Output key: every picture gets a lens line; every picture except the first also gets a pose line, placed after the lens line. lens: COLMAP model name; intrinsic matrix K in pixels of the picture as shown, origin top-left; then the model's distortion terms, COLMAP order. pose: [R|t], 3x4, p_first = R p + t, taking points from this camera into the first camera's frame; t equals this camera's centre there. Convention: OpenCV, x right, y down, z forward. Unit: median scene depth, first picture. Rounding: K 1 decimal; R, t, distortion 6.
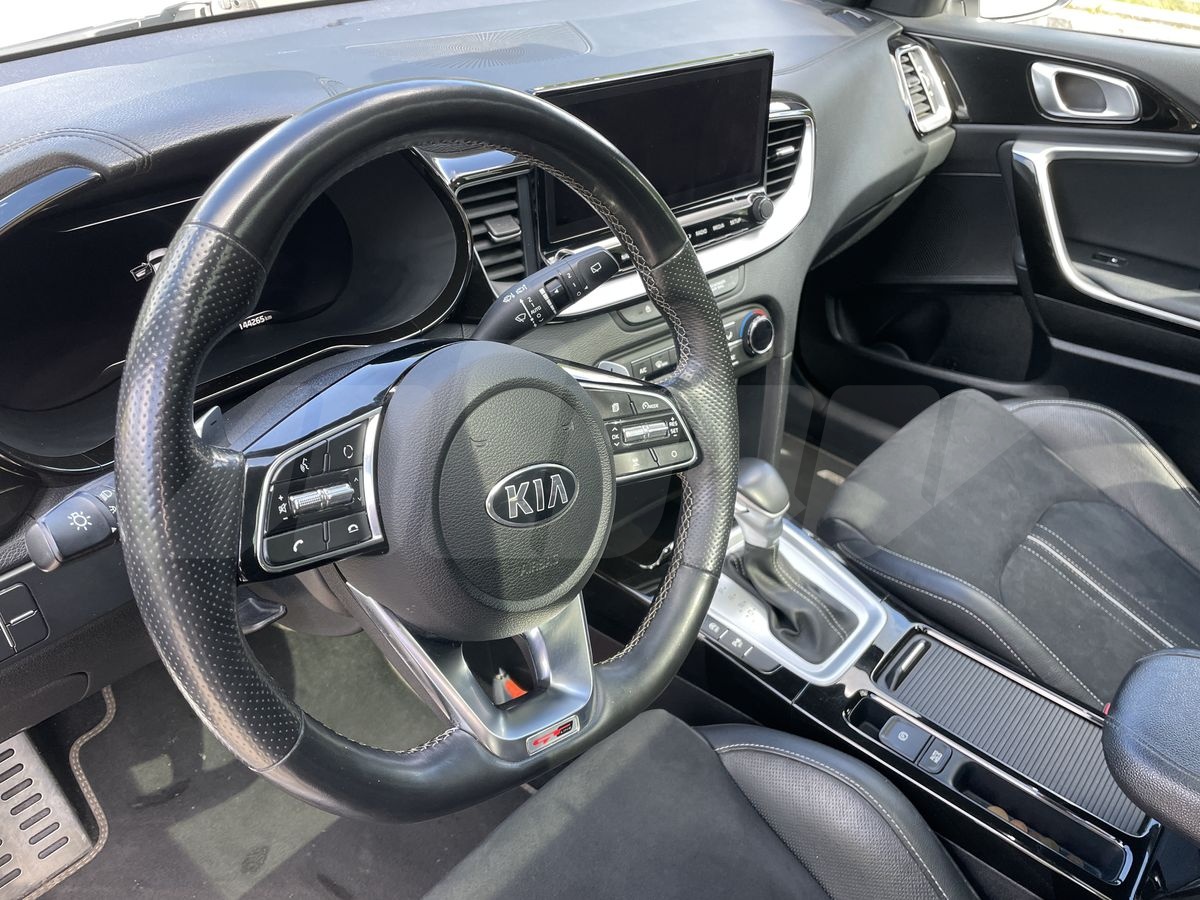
lens RADIAL K [[920.9, 0, 599.2], [0, 920.9, 448.7], [0, 0, 1]] dist [0.073921, -0.114065]
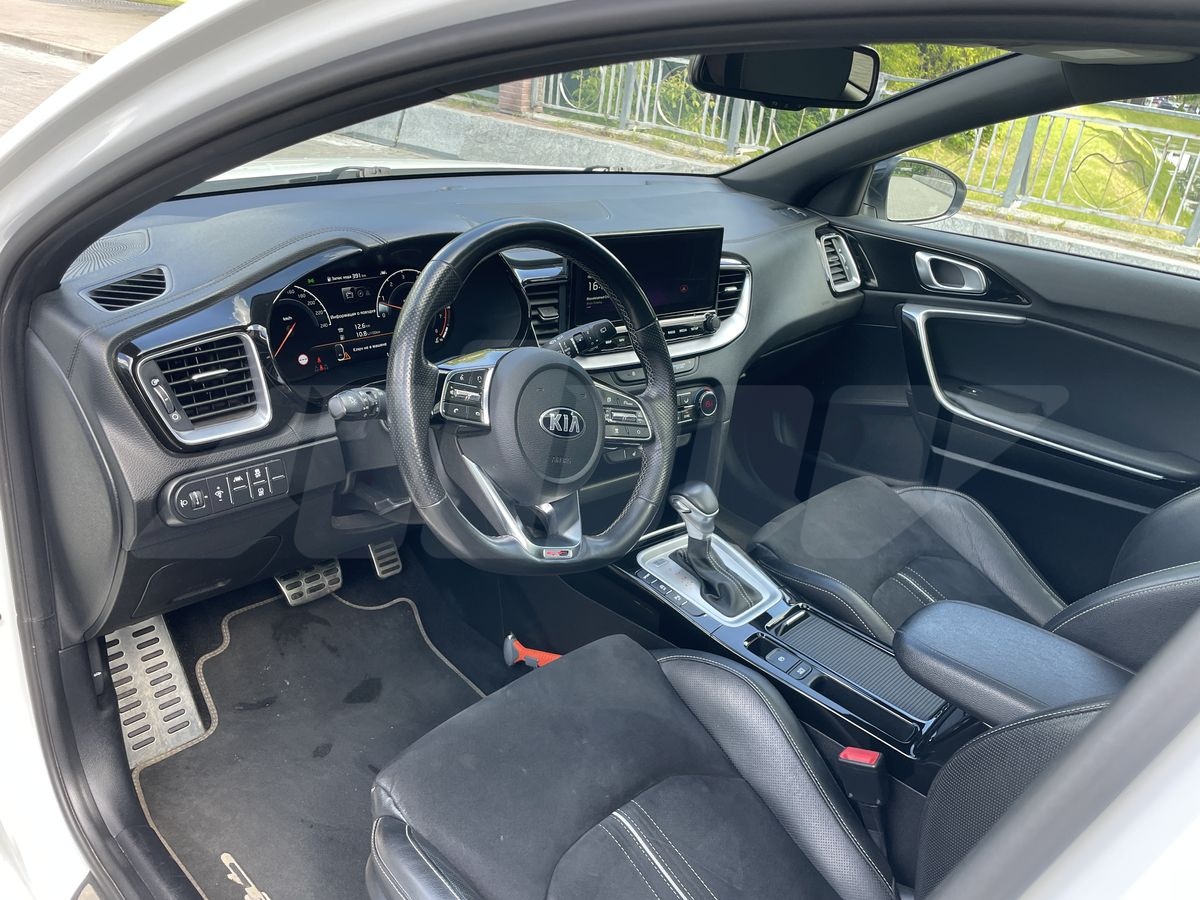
lens RADIAL K [[911.6, 0, 597.7], [0, 911.6, 452.1], [0, 0, 1]] dist [0.088854, -0.129235]
pose [[0.996841, 0.079344, -0.003486, 0.006648], [-0.078820, 0.982971, -0.165998, 0.206303], [-0.009744, 0.165748, 0.986120, -0.433662]]
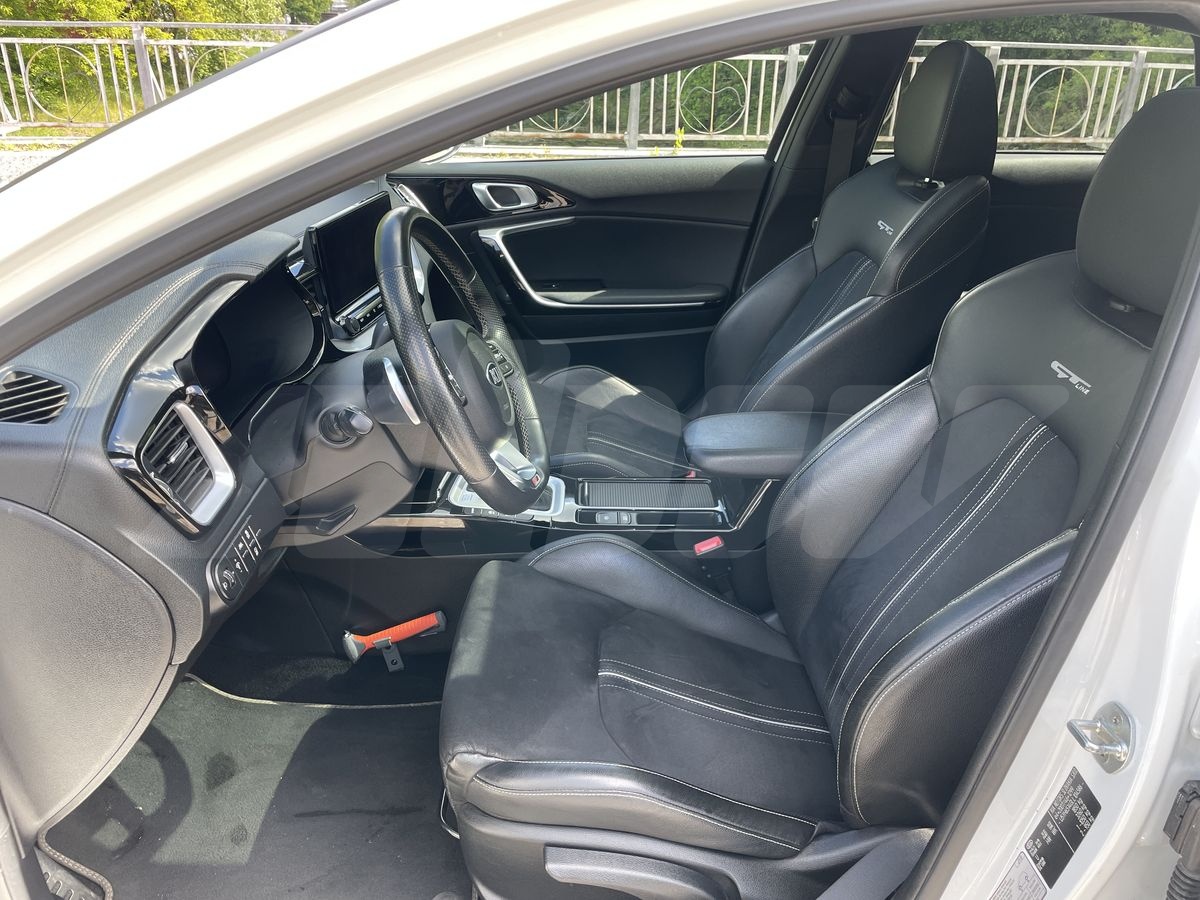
lens RADIAL K [[911.6, 0, 597.7], [0, 911.6, 452.1], [0, 0, 1]] dist [0.088854, -0.129235]
pose [[0.751033, -0.308077, 0.583985, -0.592842], [0.386968, 0.922025, -0.011252, 0.165841], [-0.534982, 0.234434, 0.811686, -0.424282]]
